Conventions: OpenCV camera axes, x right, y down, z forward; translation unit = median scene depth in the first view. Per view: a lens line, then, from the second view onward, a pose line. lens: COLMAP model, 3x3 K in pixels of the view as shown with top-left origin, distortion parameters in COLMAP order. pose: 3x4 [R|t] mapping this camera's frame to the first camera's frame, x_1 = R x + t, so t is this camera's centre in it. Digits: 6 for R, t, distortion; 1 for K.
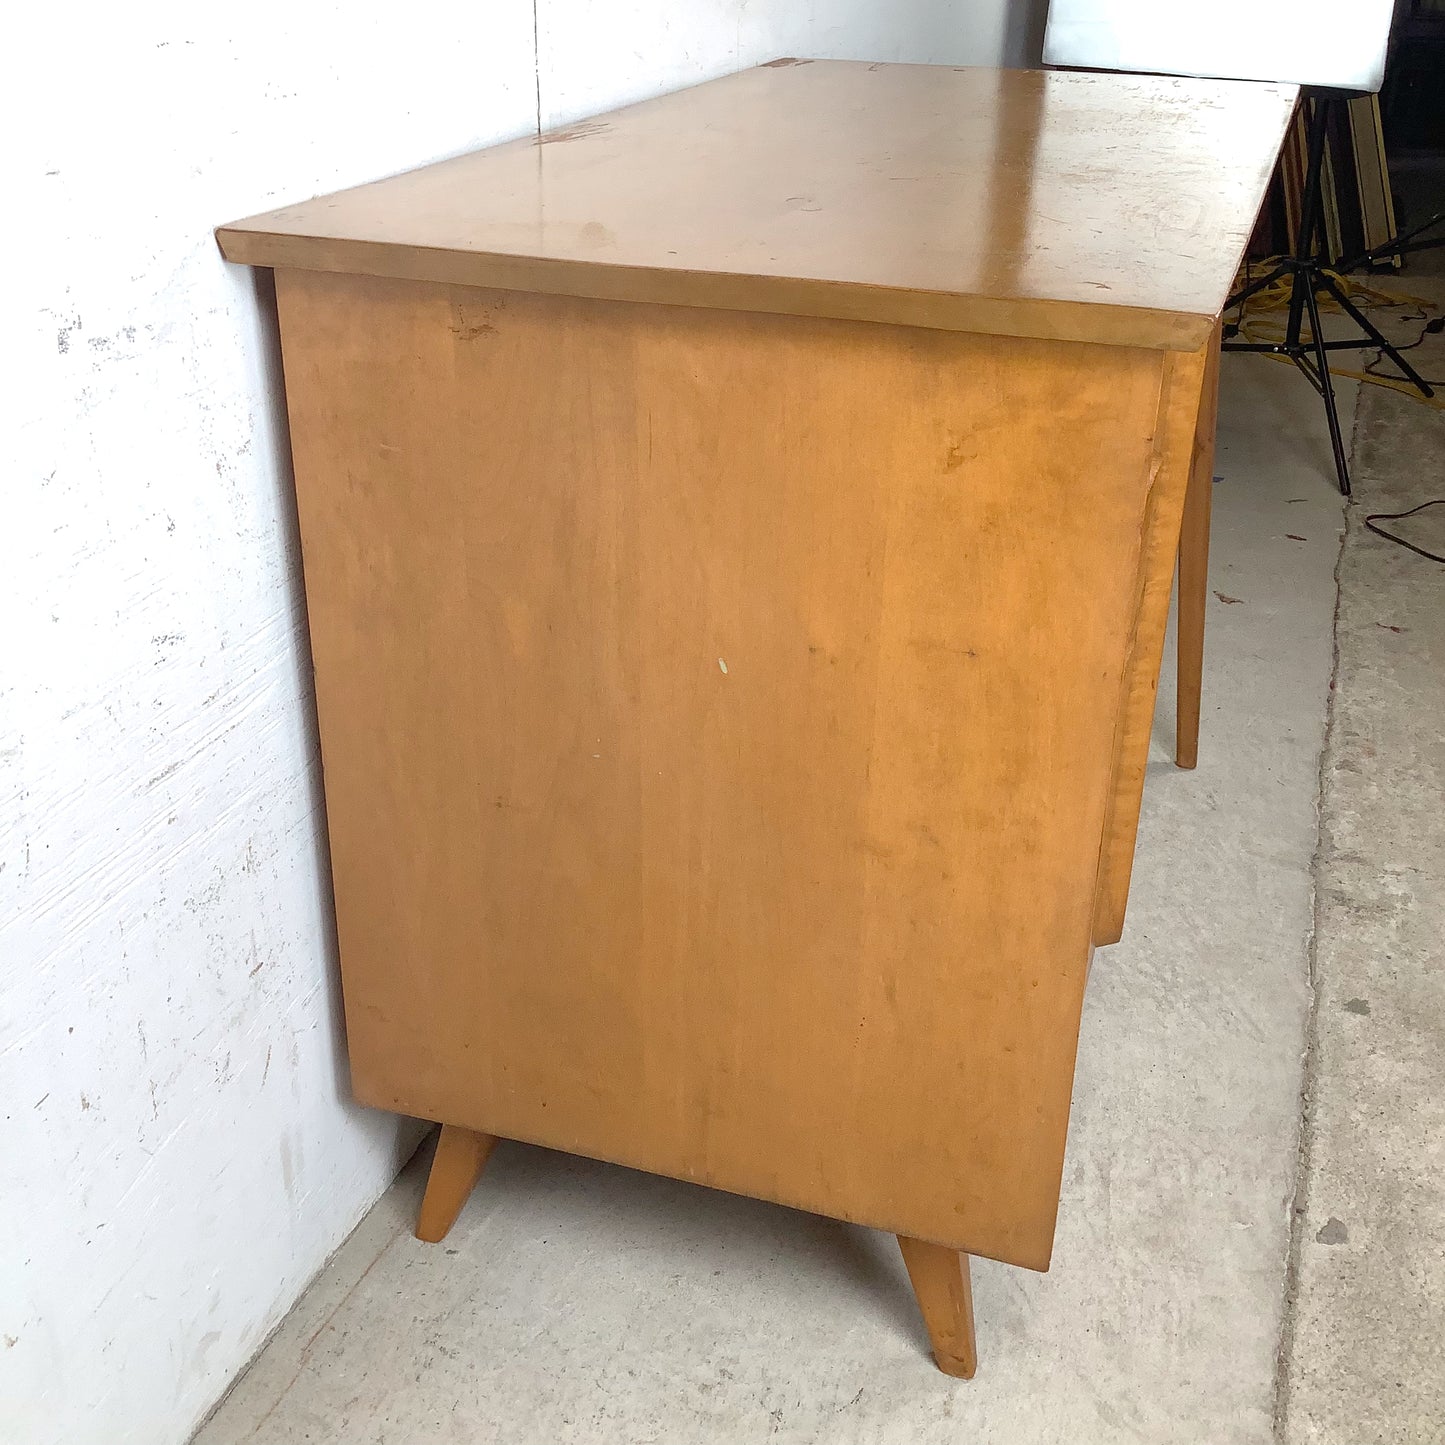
lens RADIAL K [[1743.4, 0, 721.9], [0, 1743.4, 717.0], [0, 0, 1]] dist [0.132244, -0.292340]
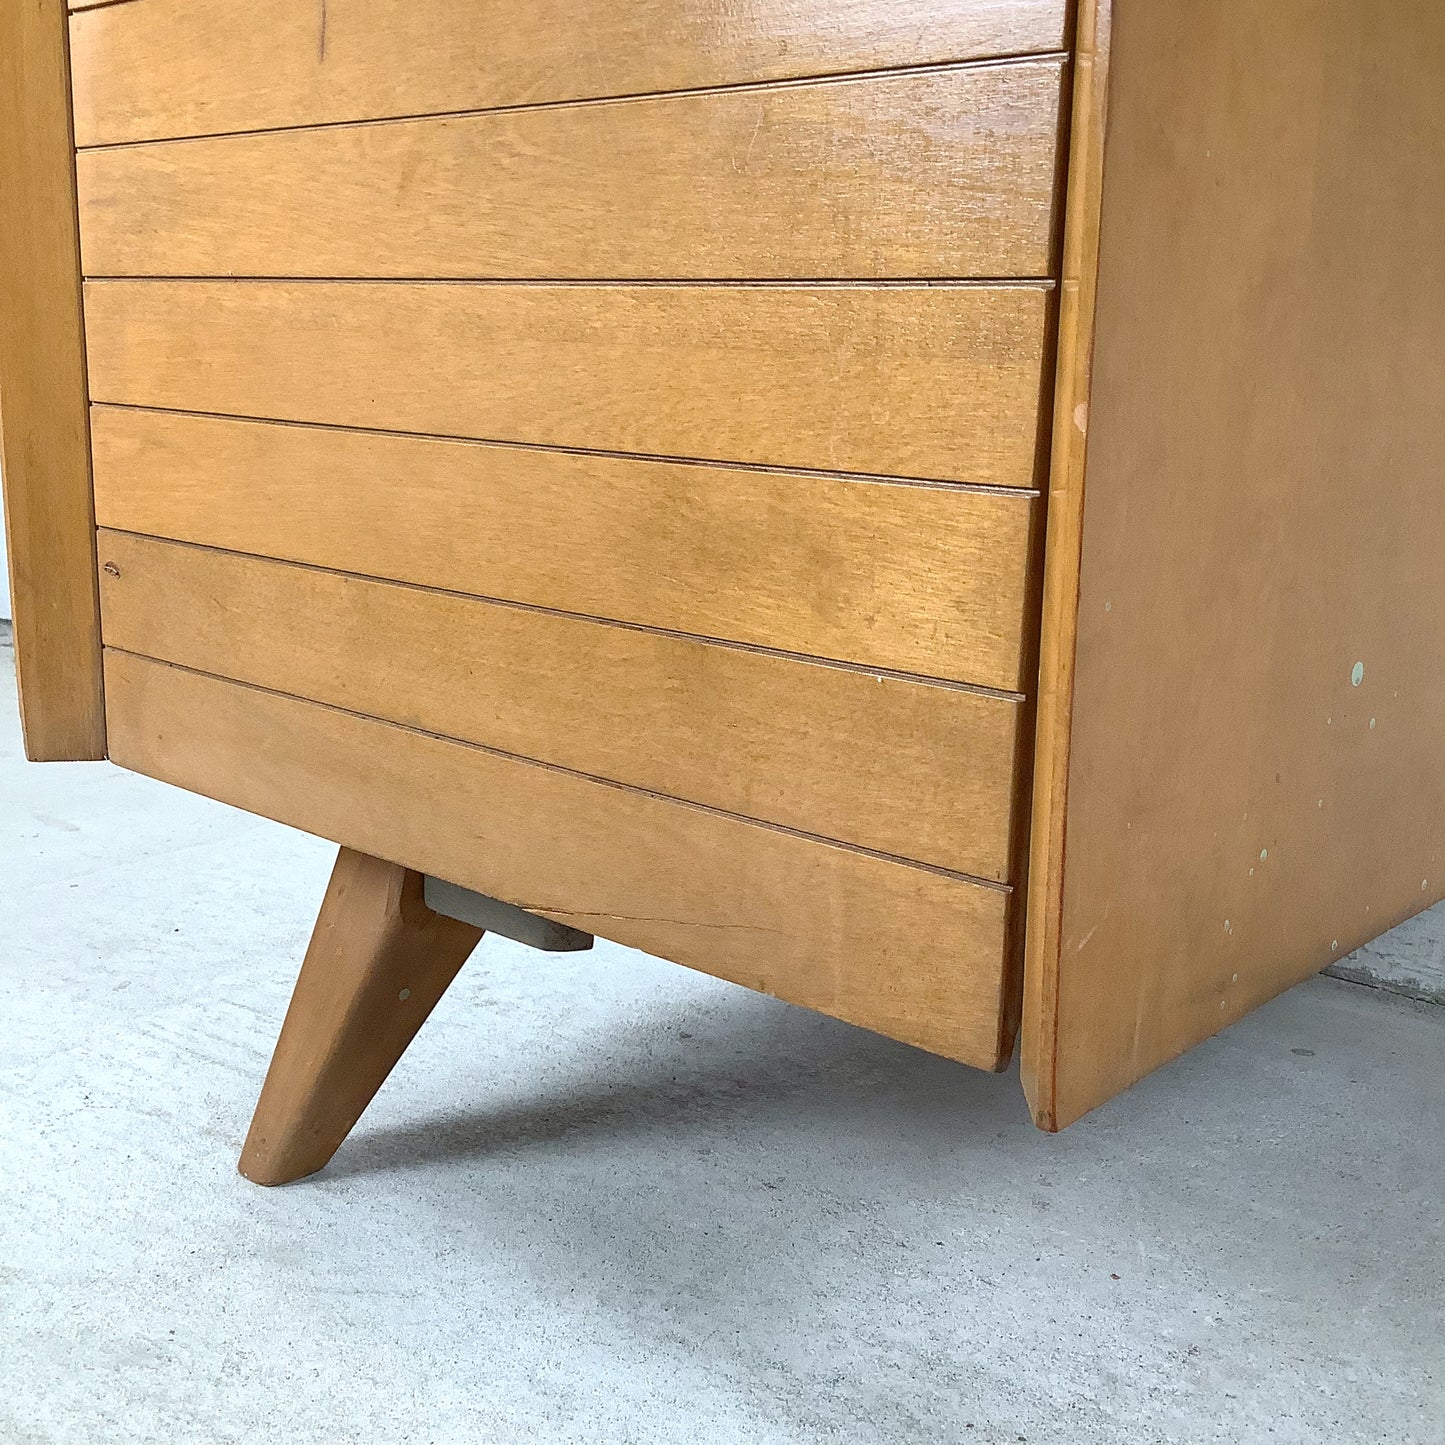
lens RADIAL K [[1745.0, 0, 720.8], [0, 1745.0, 719.7], [0, 0, 1]] dist [0.144595, -0.321830]
pose [[-0.408594, 0.170589, -0.896633, 0.478975], [-0.418435, 0.838049, 0.350123, 0.019772], [0.811149, 0.518241, -0.271042, 1.078672]]
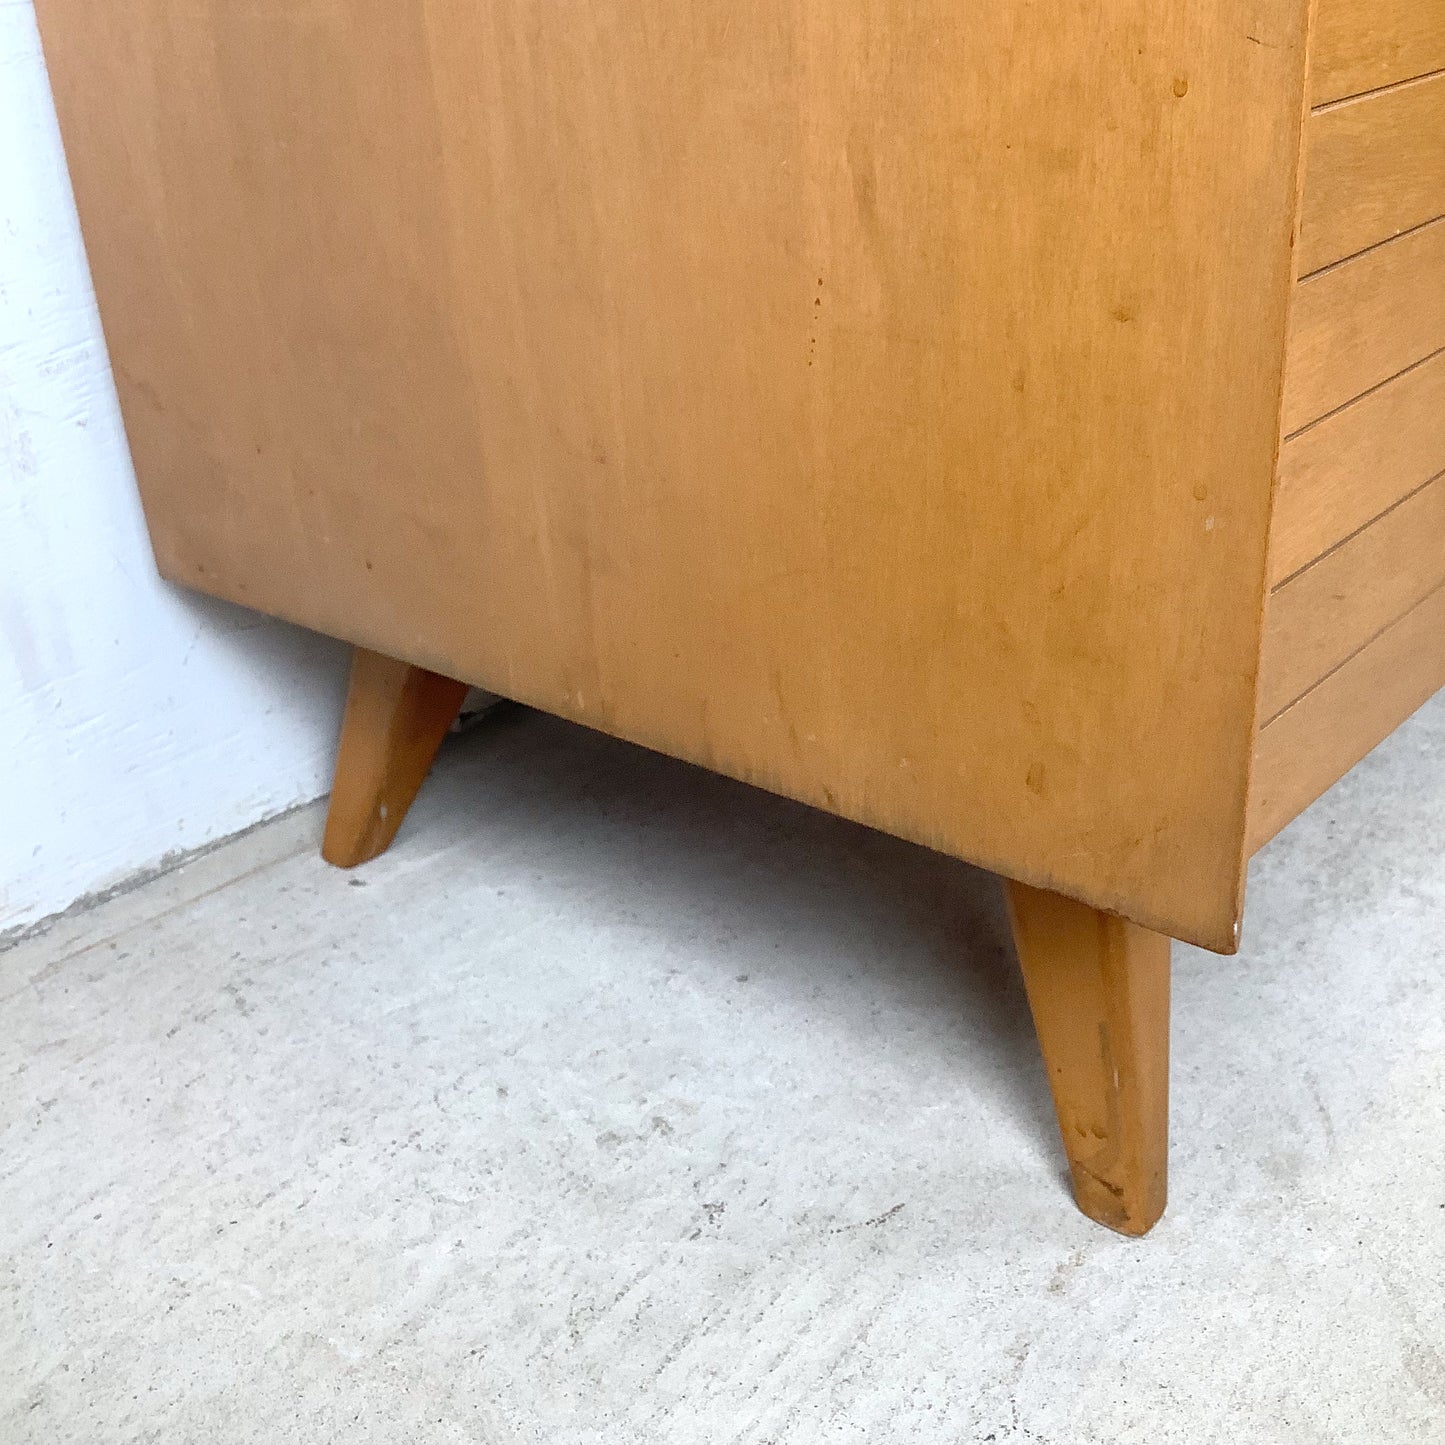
lens RADIAL K [[1745.0, 0, 720.8], [0, 1745.0, 719.7], [0, 0, 1]] dist [0.144595, -0.321830]
pose [[0.921081, 0.100090, -0.376287, 0.183559], [-0.096643, 0.994923, 0.028079, 0.213551], [0.377187, 0.010503, 0.926078, 0.473240]]
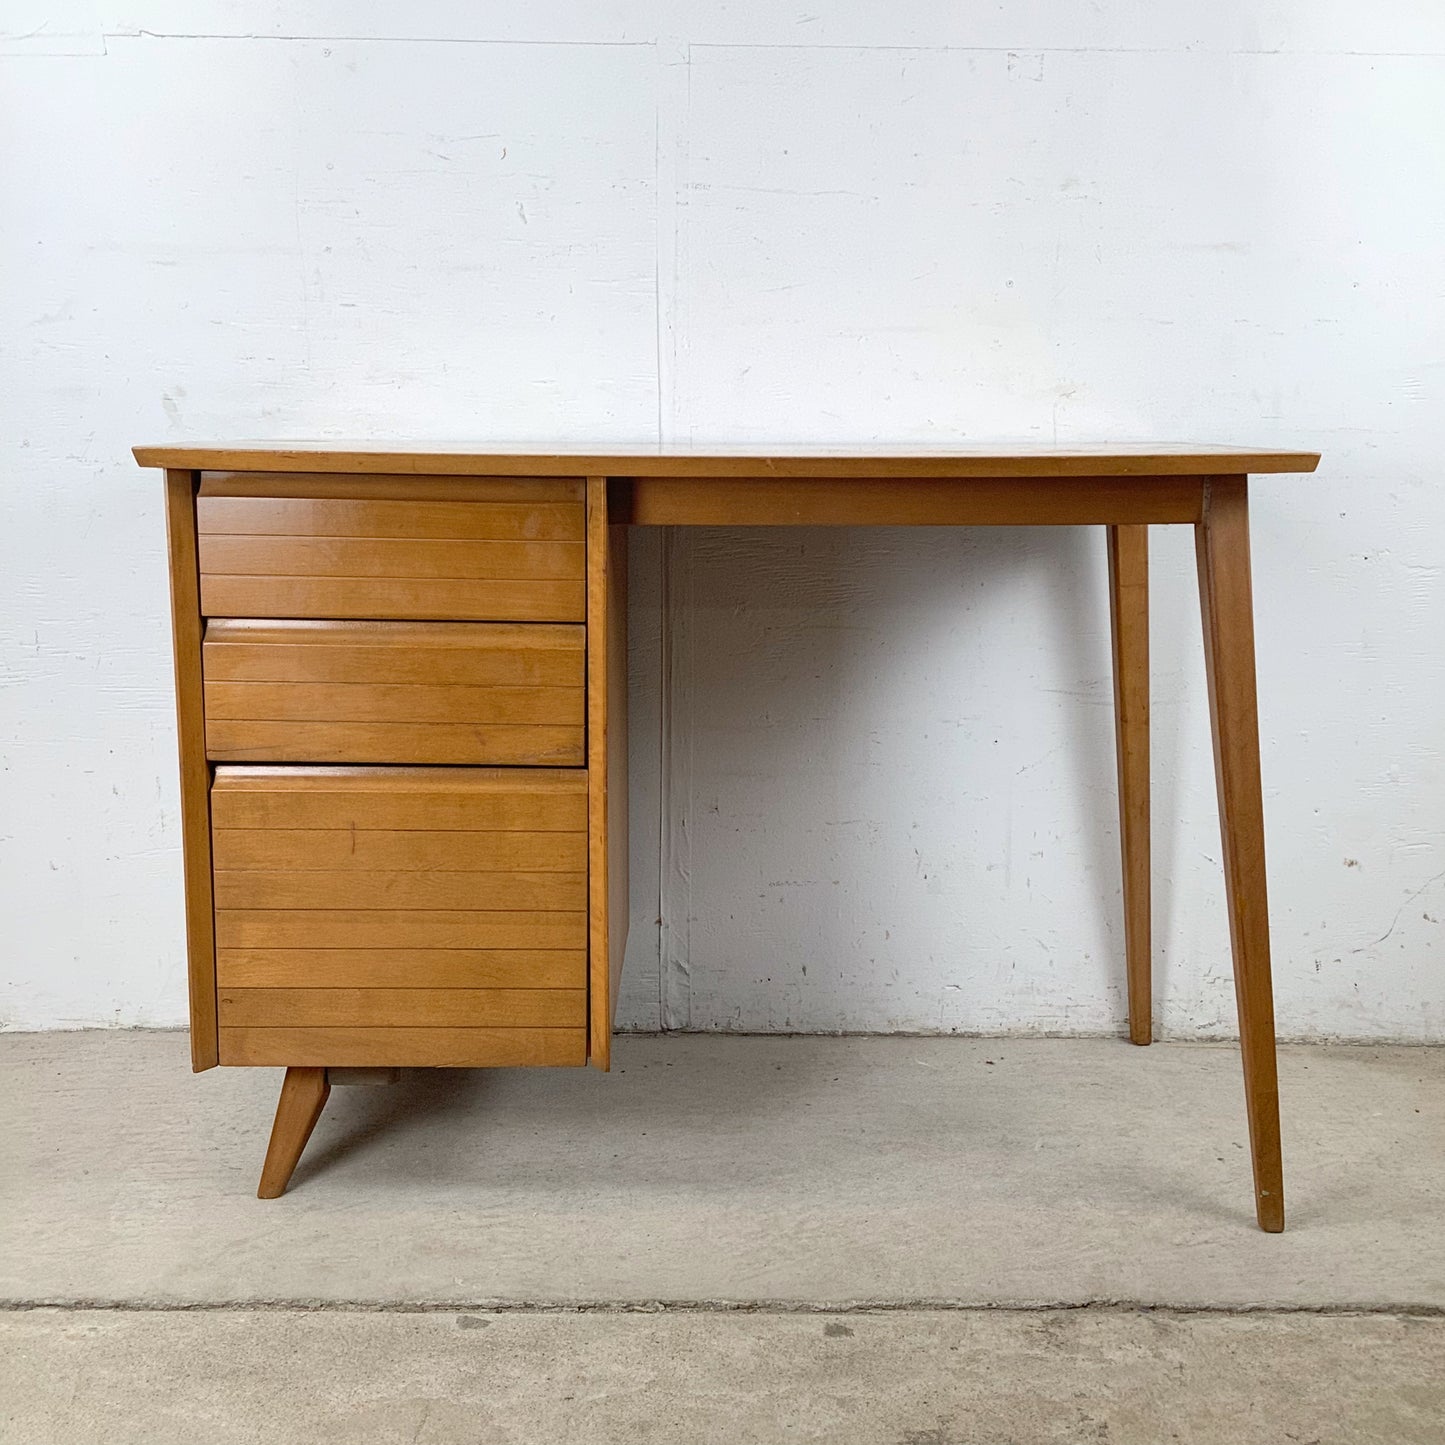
lens RADIAL K [[1743.4, 0, 721.9], [0, 1743.4, 717.0], [0, 0, 1]] dist [0.132244, -0.292340]
pose [[0.322772, 0.144680, -0.935353, 1.437446], [-0.410191, 0.912000, -0.000481, -0.134178], [0.852972, 0.383829, 0.353714, 0.595097]]
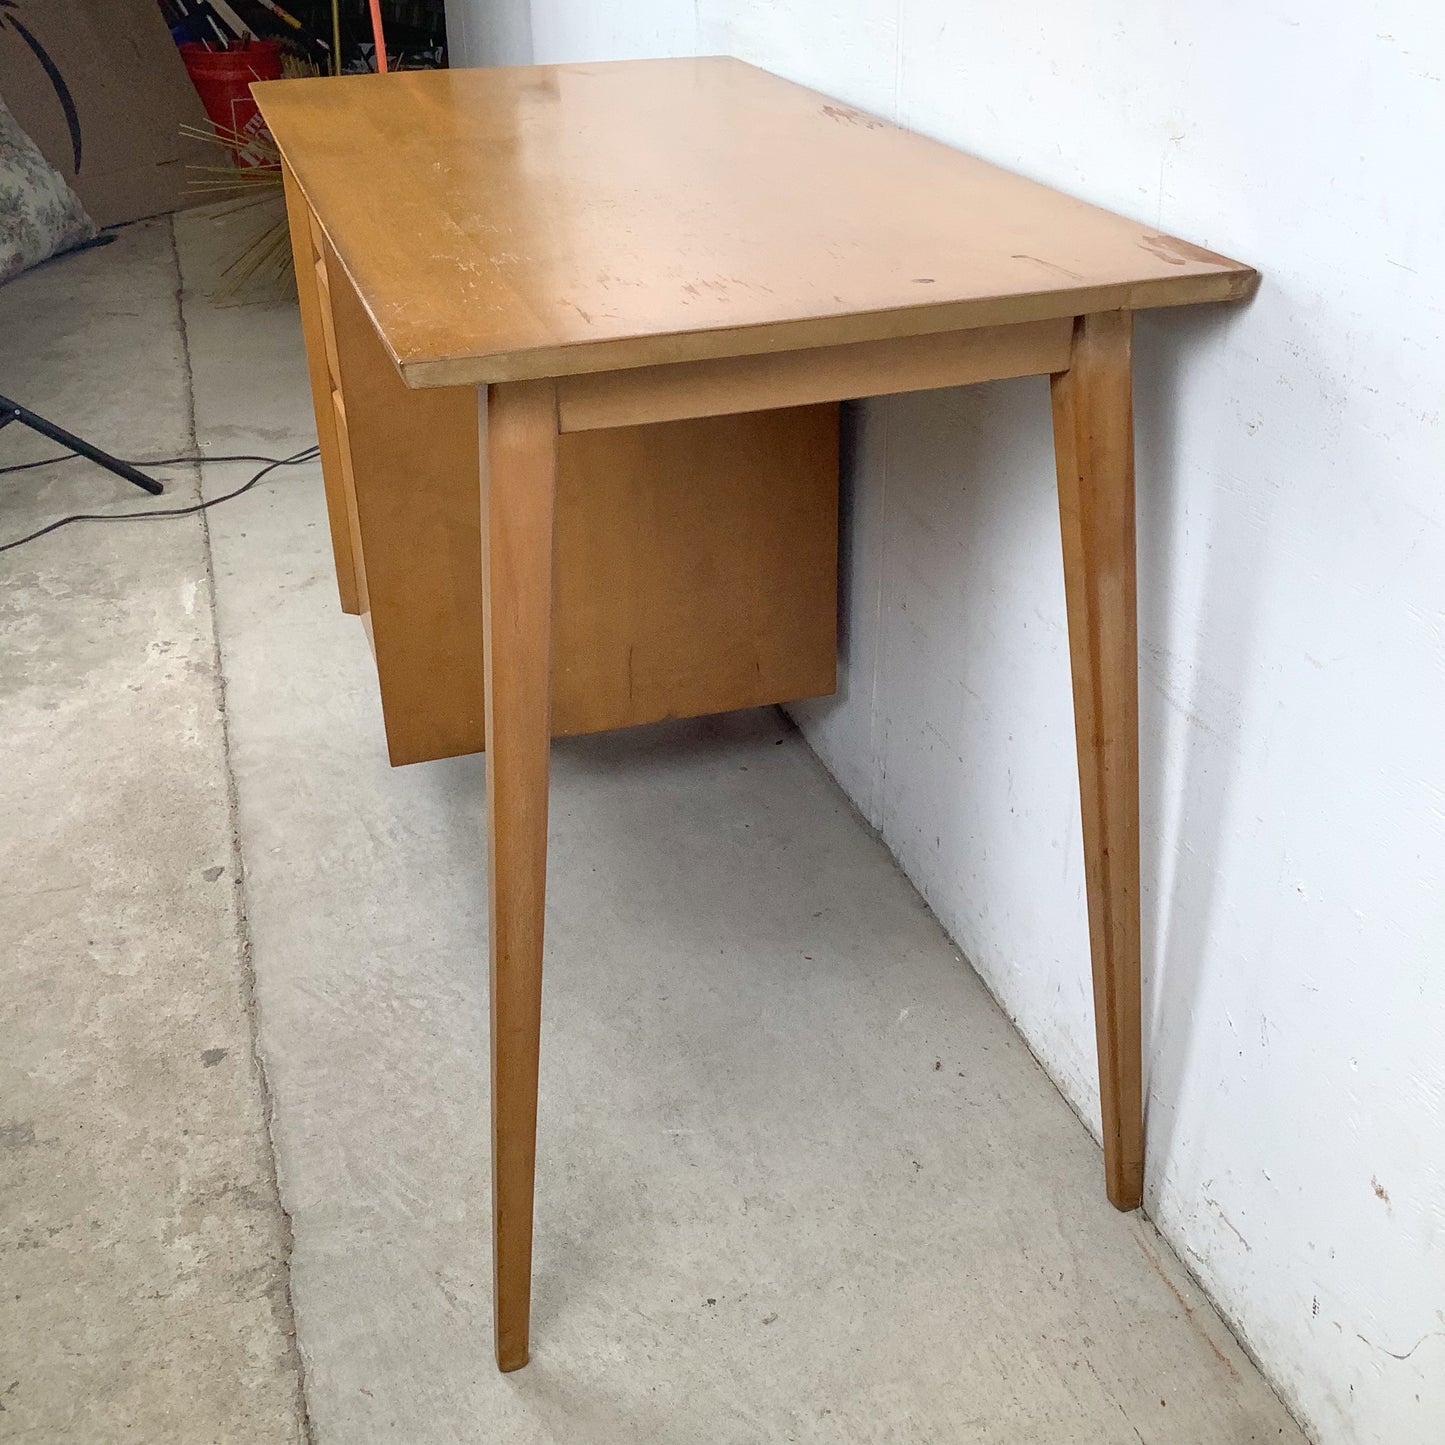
lens RADIAL K [[1735.5, 0, 720.5], [0, 1735.5, 723.9], [0, 0, 1]] dist [0.159865, -0.371408]
pose [[-0.810671, 0.270808, -0.519110, 0.724094], [-0.253771, 0.636486, 0.728345, -0.918510], [0.527648, 0.722183, -0.447257, 1.783970]]
